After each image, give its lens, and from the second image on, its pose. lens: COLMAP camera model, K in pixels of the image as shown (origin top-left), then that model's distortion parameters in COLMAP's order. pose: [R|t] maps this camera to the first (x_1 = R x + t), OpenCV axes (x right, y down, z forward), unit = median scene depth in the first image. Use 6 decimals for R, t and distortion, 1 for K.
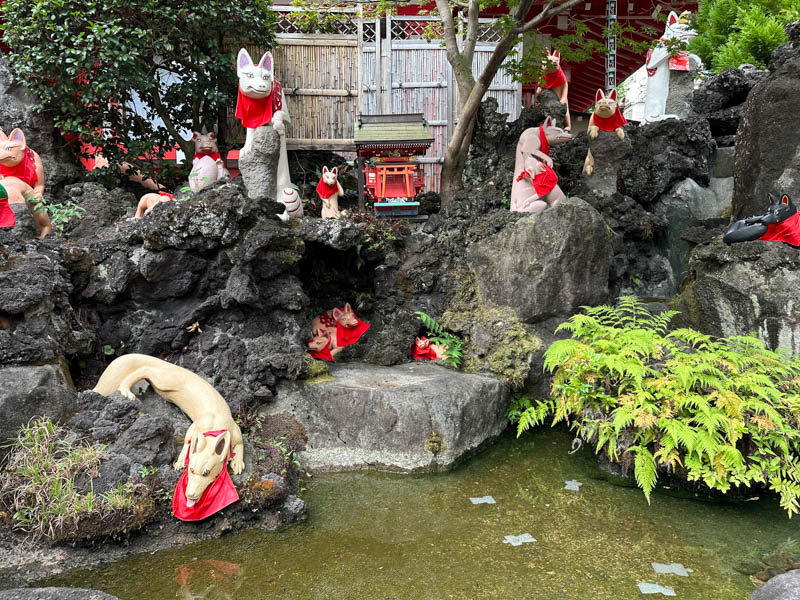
lens RADIAL K [[564.6, 0, 399.7], [0, 564.6, 302.6], [0, 0, 1]] dist [0.066221, -0.069849]
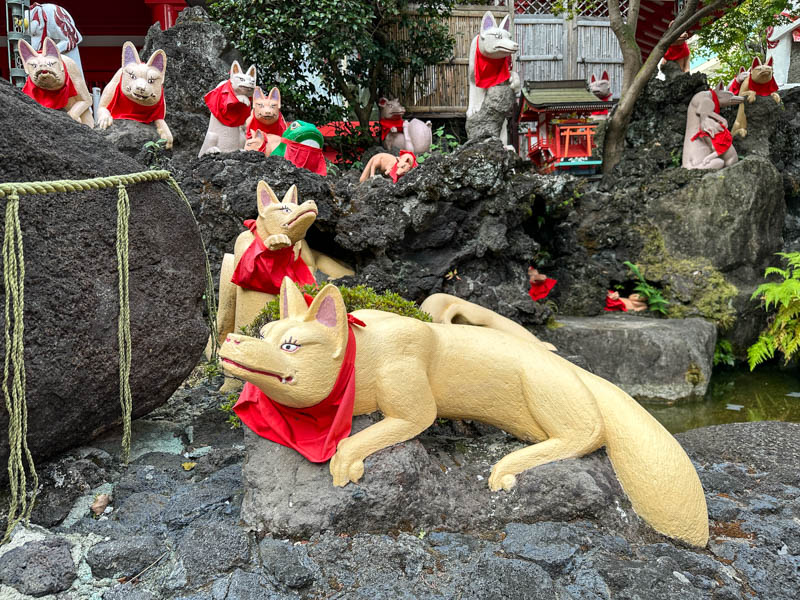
lens RADIAL K [[564.6, 0, 395.6], [0, 564.6, 296.8], [0, 0, 1]] dist [0.066221, -0.069849]
pose [[0.997975, -0.022419, 0.059520, -0.487414], [0.022168, 0.999742, 0.004870, 0.069886], [-0.059613, -0.003541, 0.998215, -0.042198]]
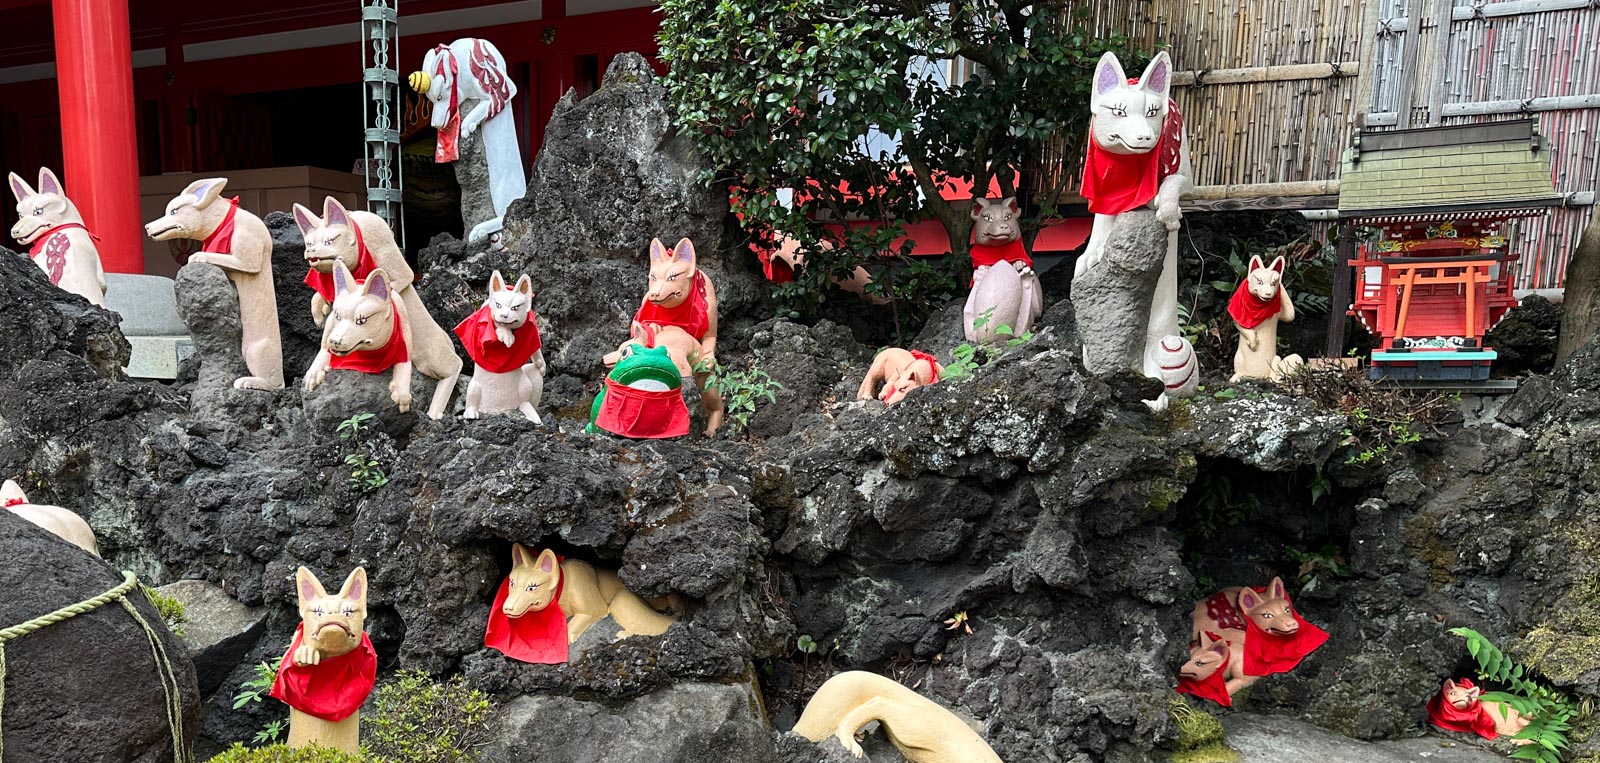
lens RADIAL K [[1284.1, 0, 706.2], [0, 1284.1, 607.9], [0, 0, 1]] dist [0.092522, -0.110703]
pose [[0.885438, 0.108086, -0.452015, -0.028566], [-0.053317, 0.989783, 0.132237, -0.105202], [0.461689, -0.092988, 0.882154, -0.143302]]
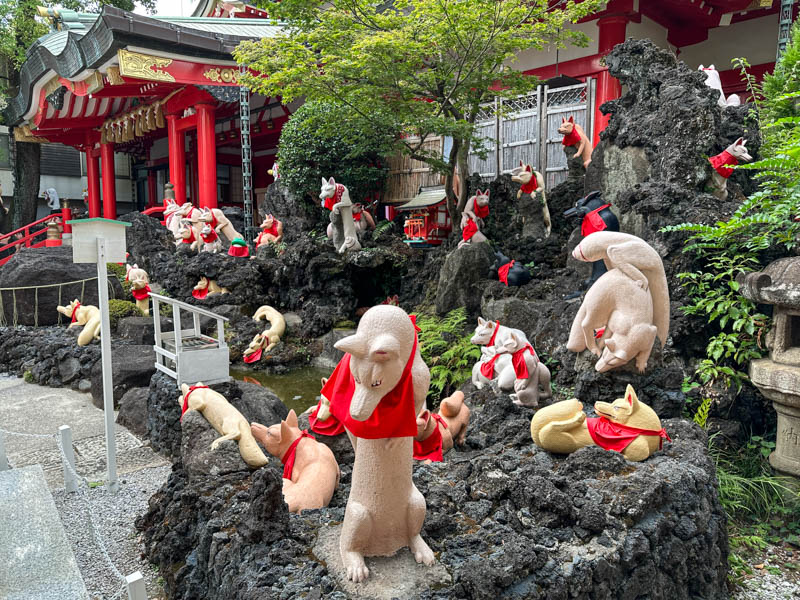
lens RADIAL K [[564.6, 0, 395.9], [0, 564.6, 295.8], [0, 0, 1]] dist [0.066221, -0.069849]
pose [[0.666739, 0.095582, -0.739137, 1.491810], [-0.069514, 0.995394, 0.066015, -0.137405], [0.742043, 0.007366, 0.670312, -0.251434]]
